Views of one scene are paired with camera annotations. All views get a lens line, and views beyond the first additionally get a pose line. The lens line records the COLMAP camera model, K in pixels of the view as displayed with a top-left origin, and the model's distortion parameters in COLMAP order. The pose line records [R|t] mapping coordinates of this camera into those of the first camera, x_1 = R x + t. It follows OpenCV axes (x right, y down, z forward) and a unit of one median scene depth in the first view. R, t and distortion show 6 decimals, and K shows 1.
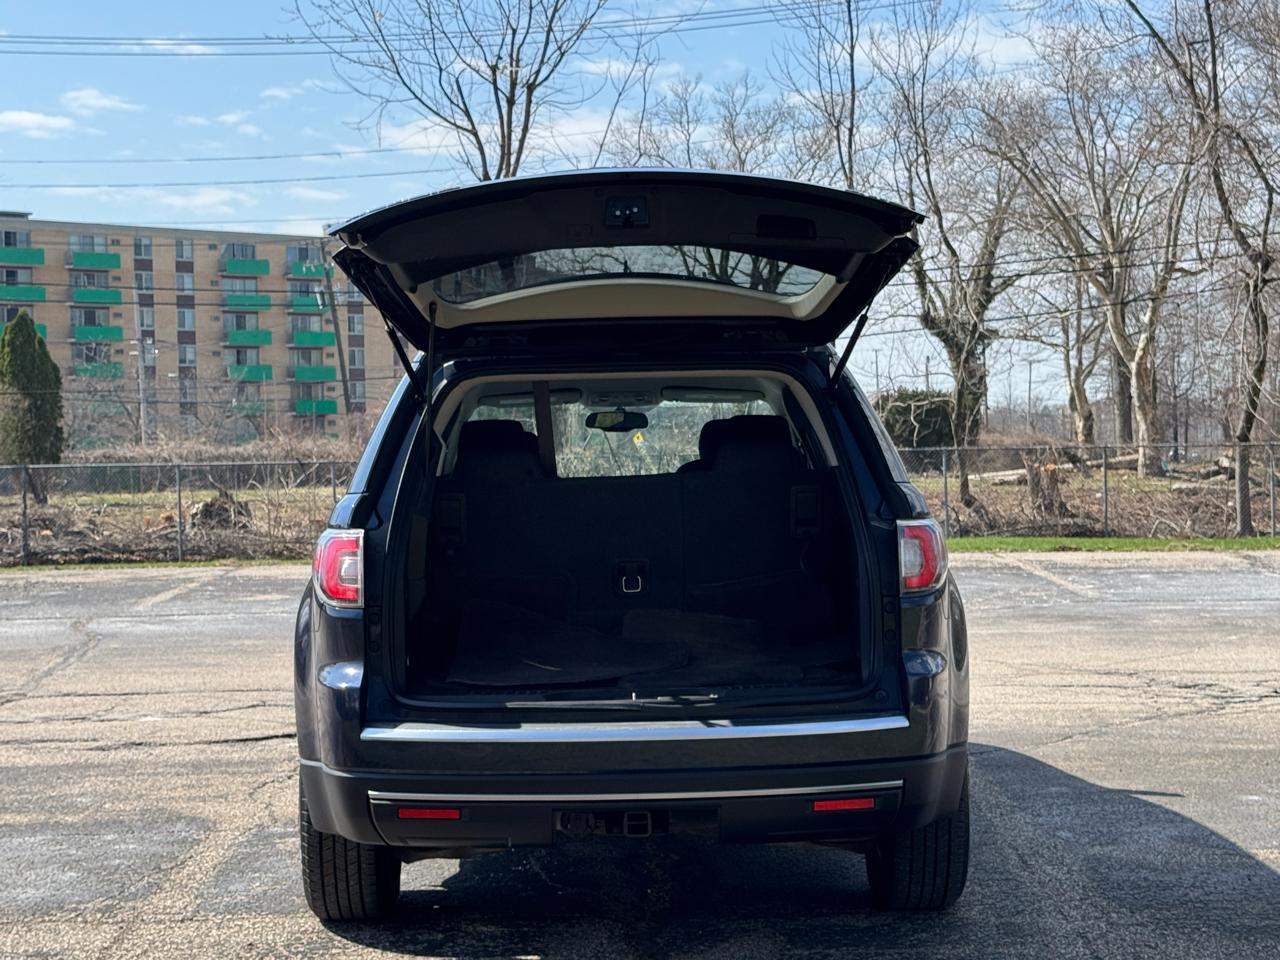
lens RADIAL K [[2486.8, 0, 646.8], [0, 2486.8, 479.2], [0, 0, 1]] dist [0.168532, 0.000000]
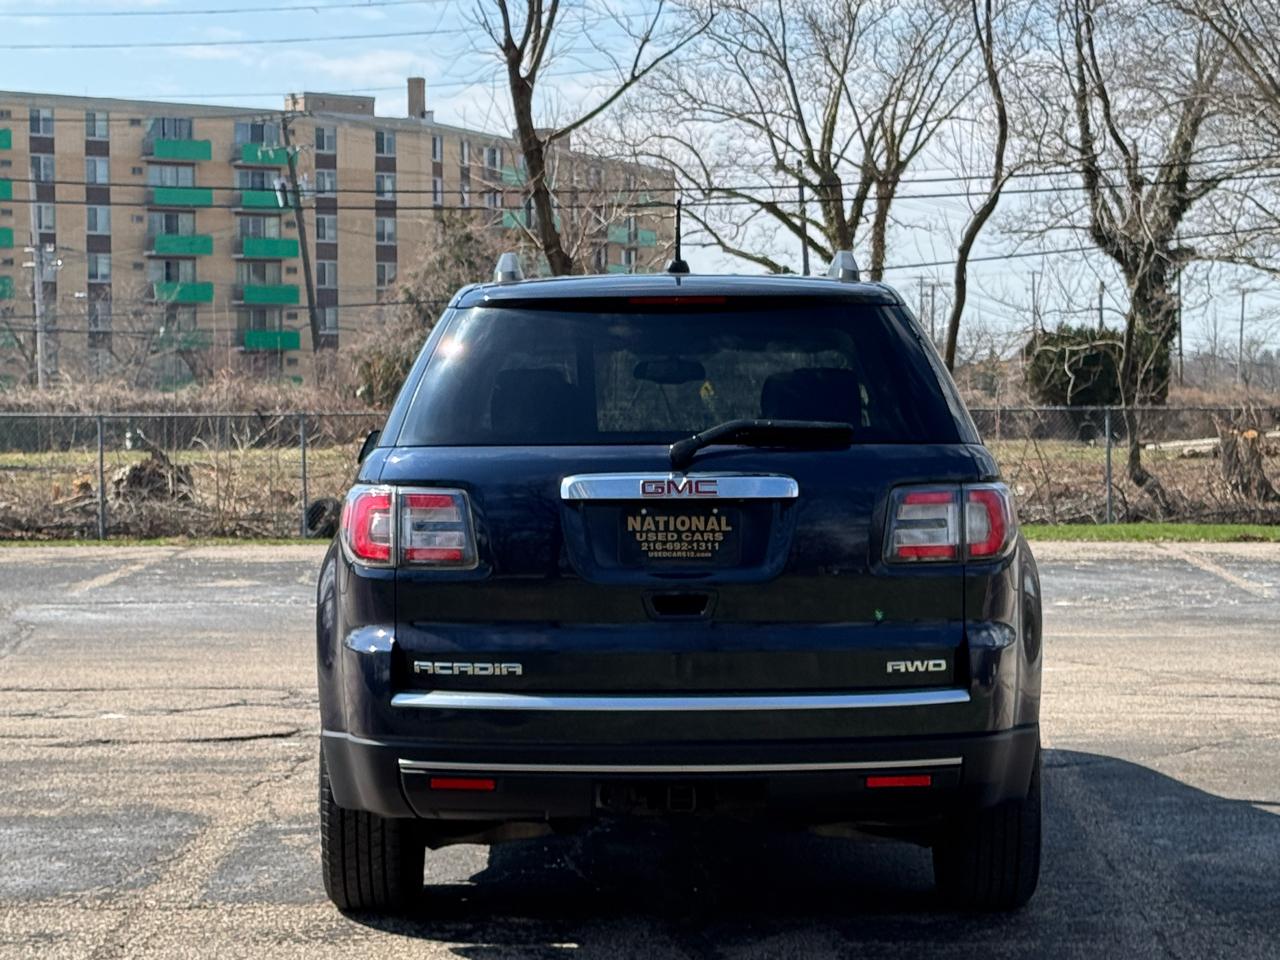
lens RADIAL K [[2486.8, 0, 599.8], [0, 2486.8, 448.2], [0, 0, 1]] dist [0.168532, 0.000000]
pose [[0.999218, 0.014200, -0.036911, -0.006433], [-0.013995, 0.999885, 0.005816, -0.002182], [0.036990, -0.005294, 0.999302, 0.223006]]
